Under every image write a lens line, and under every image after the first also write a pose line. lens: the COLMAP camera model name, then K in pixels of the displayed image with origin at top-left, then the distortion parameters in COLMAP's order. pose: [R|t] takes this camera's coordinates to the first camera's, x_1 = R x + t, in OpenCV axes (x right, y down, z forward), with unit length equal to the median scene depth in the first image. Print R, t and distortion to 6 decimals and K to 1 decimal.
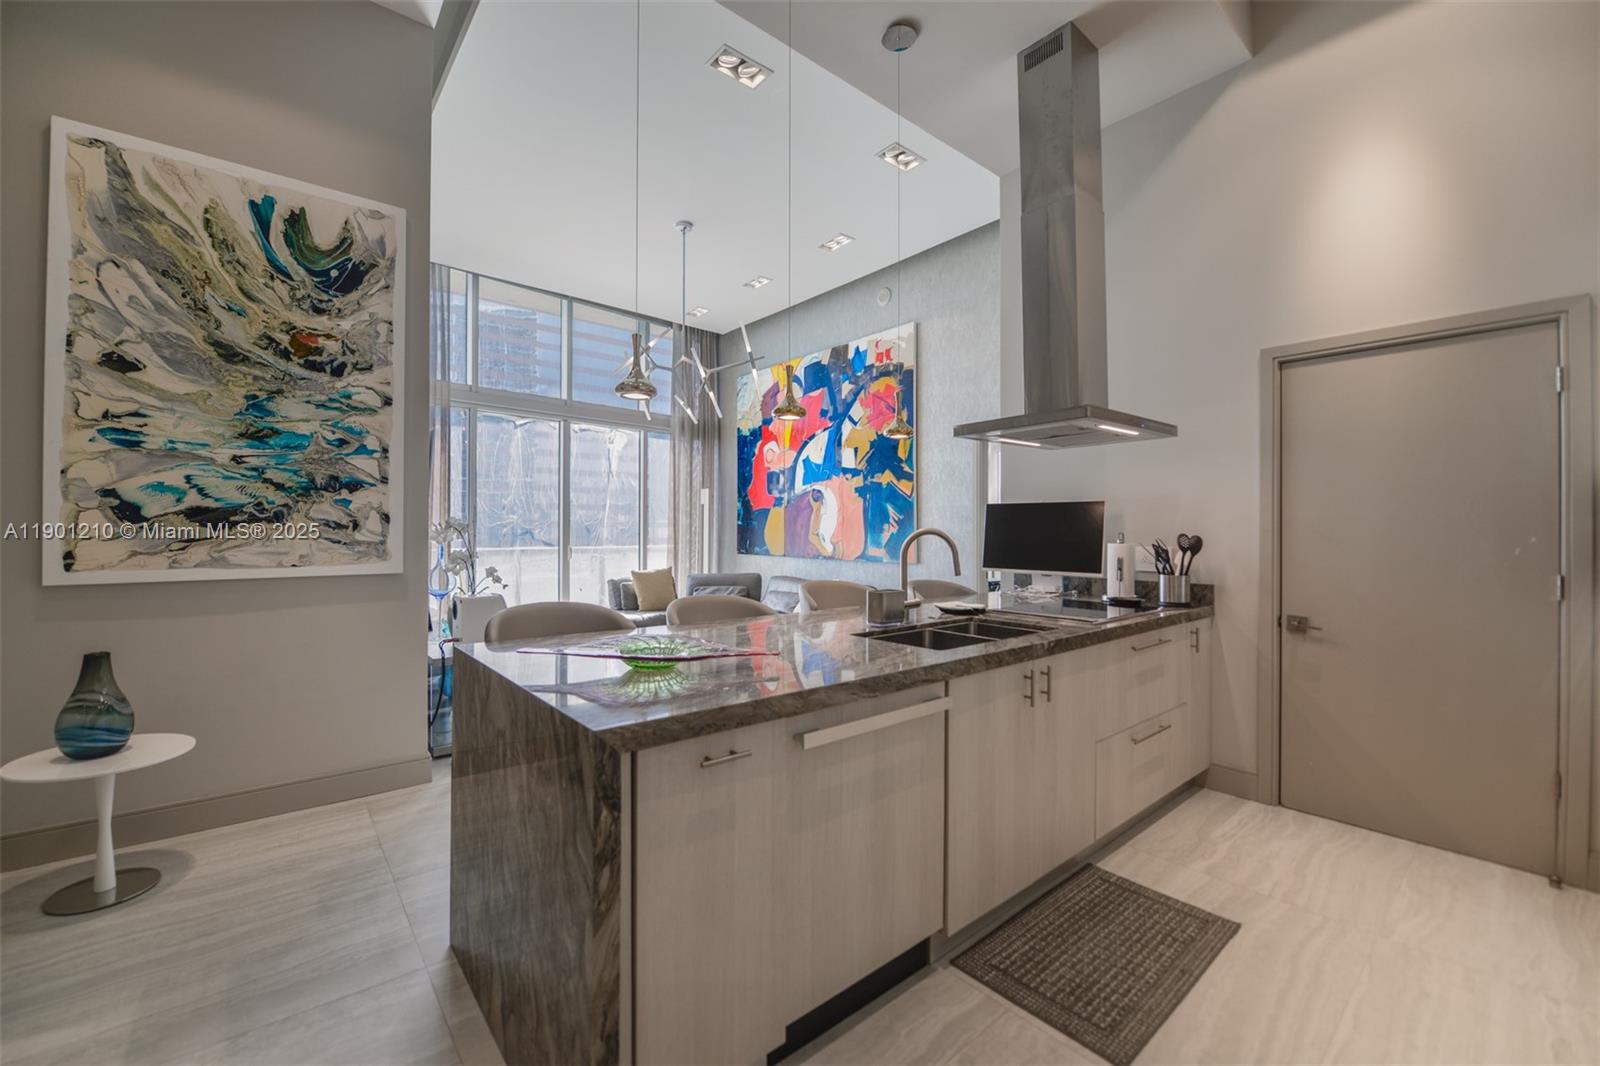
lens RADIAL K [[642.5, 0, 792.2], [0, 642.5, 528.2], [0, 0, 1]] dist [-0.017285, -0.000523]
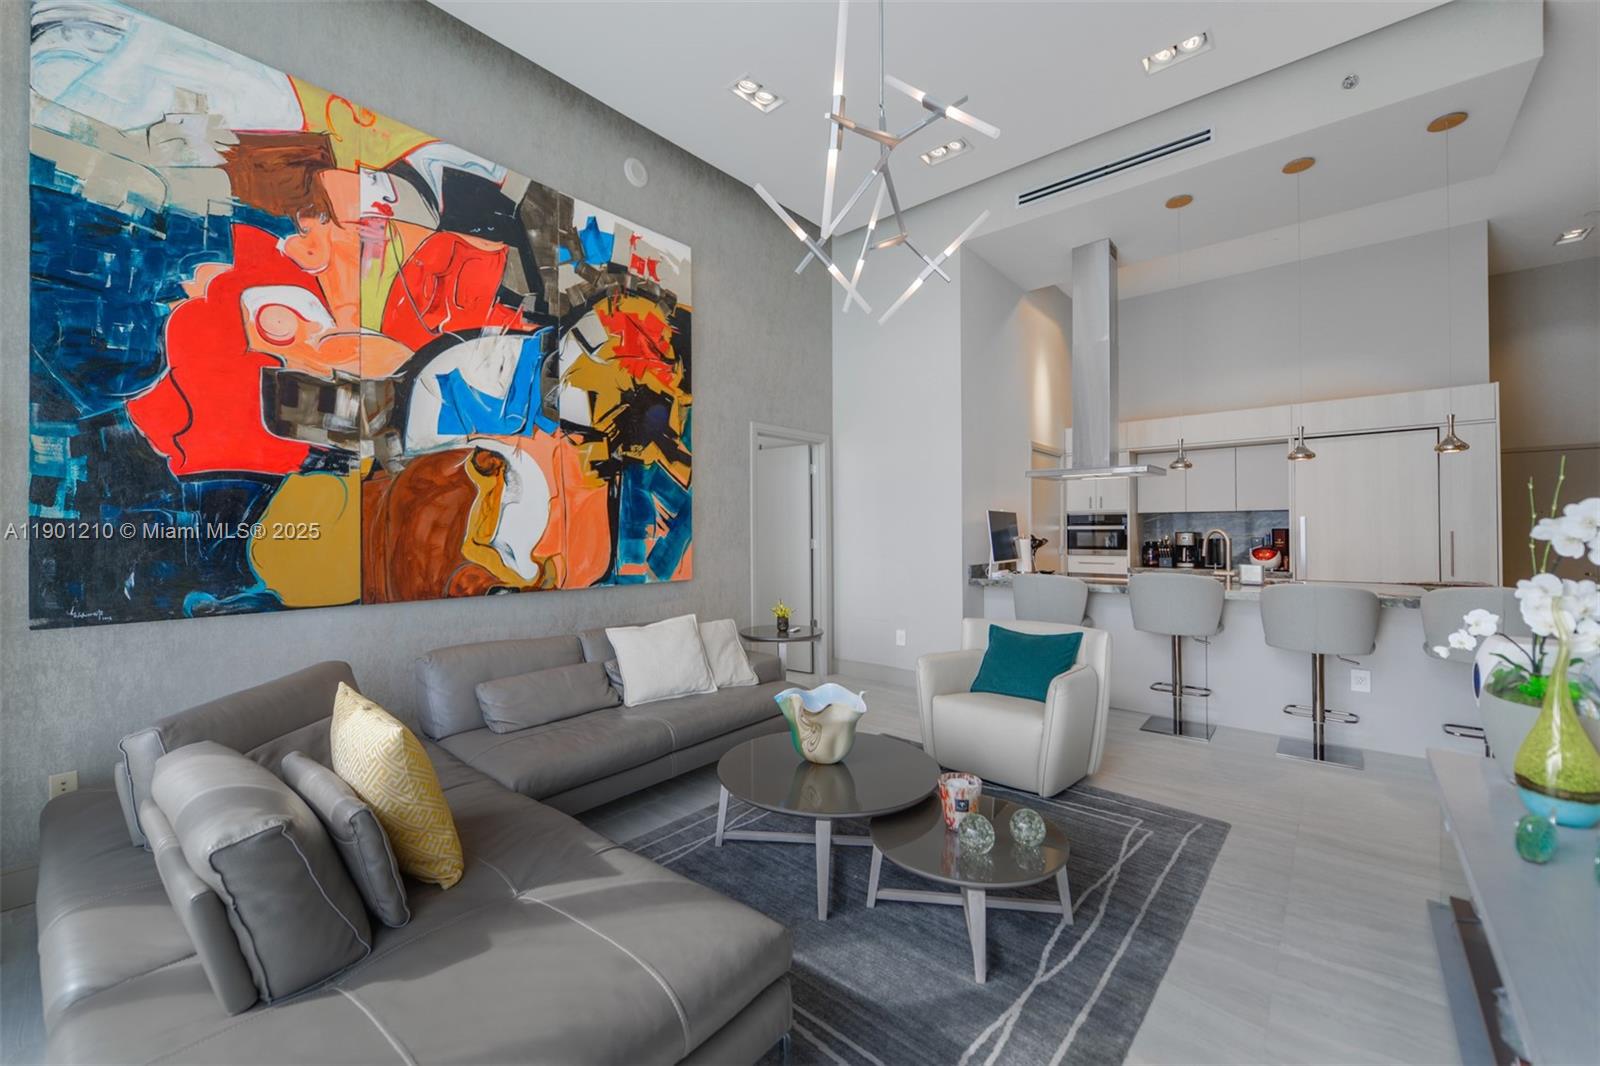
lens RADIAL K [[633.7, 0, 795.0], [0, 633.7, 527.9], [0, 0, 1]] dist [0.001233, -0.000564]
pose [[-0.169320, 0.000766, 0.985561, -0.980771], [0.000867, 0.999999, -0.000628, -0.004591], [-0.985561, 0.000748, -0.169320, 1.822435]]
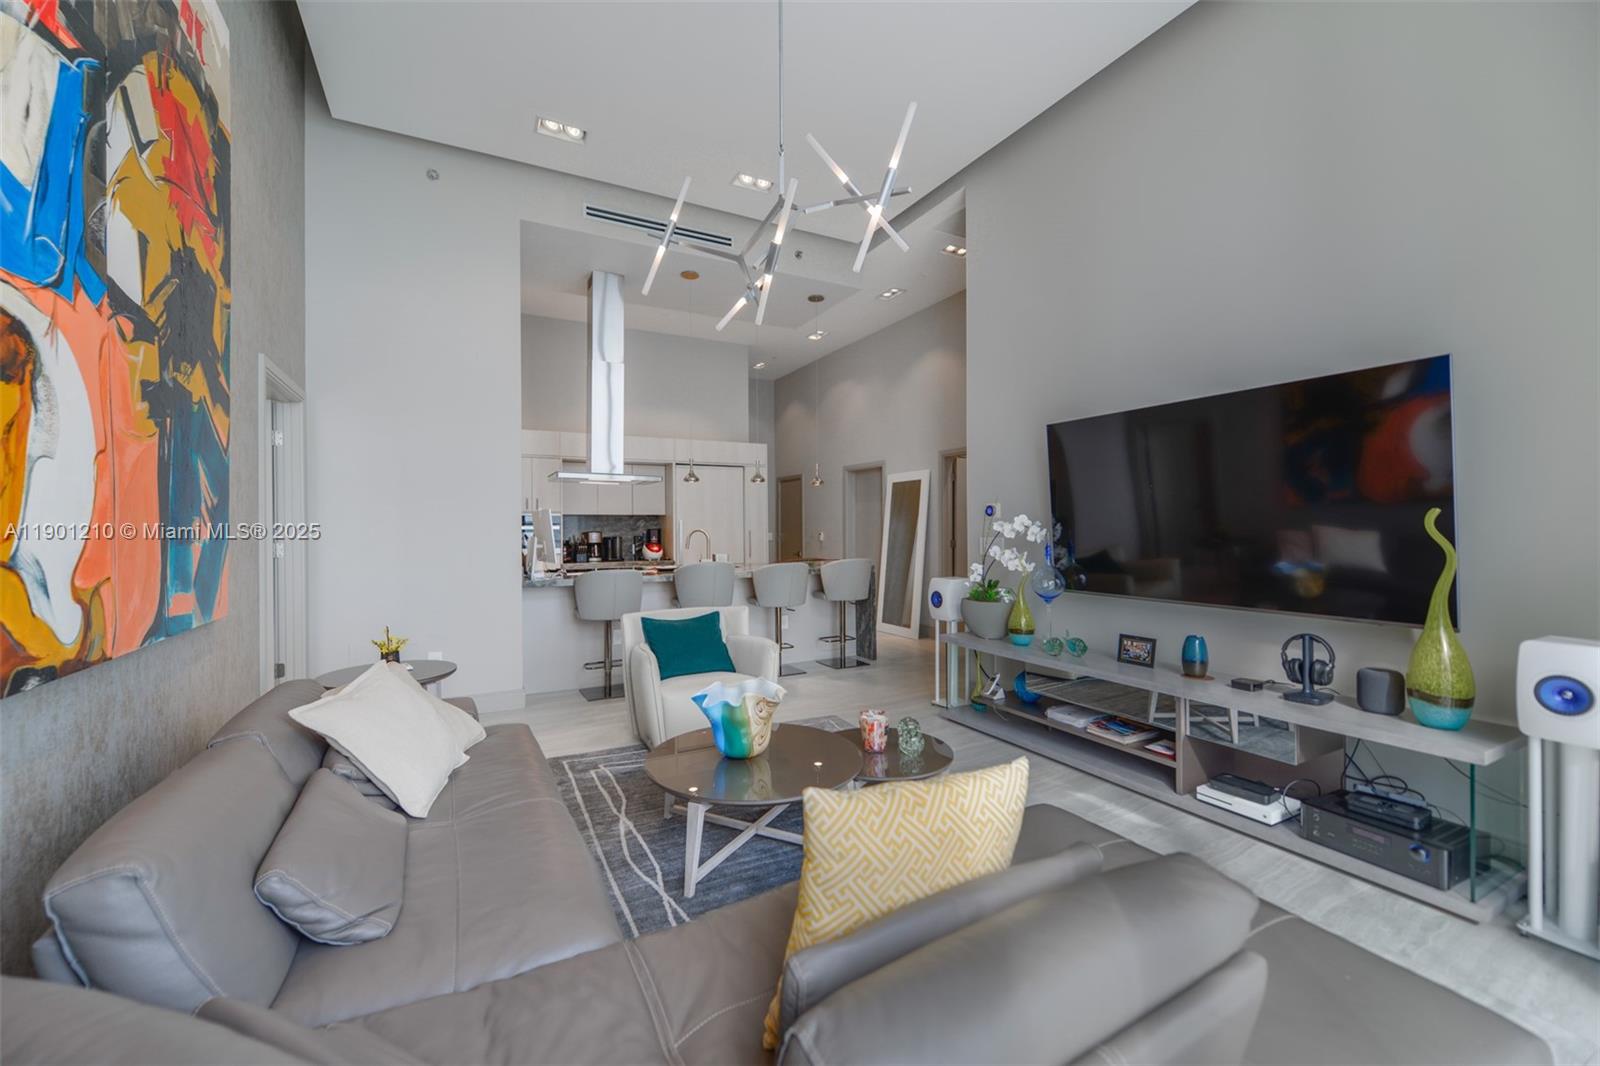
lens RADIAL K [[633.7, 0, 795.0], [0, 633.7, 527.9], [0, 0, 1]] dist [0.001233, -0.000564]
pose [[-0.979529, 0.002522, 0.201288, -0.452545], [0.001981, 0.999994, -0.002892, 0.002066], [-0.201294, -0.002435, -0.979528, 2.402740]]
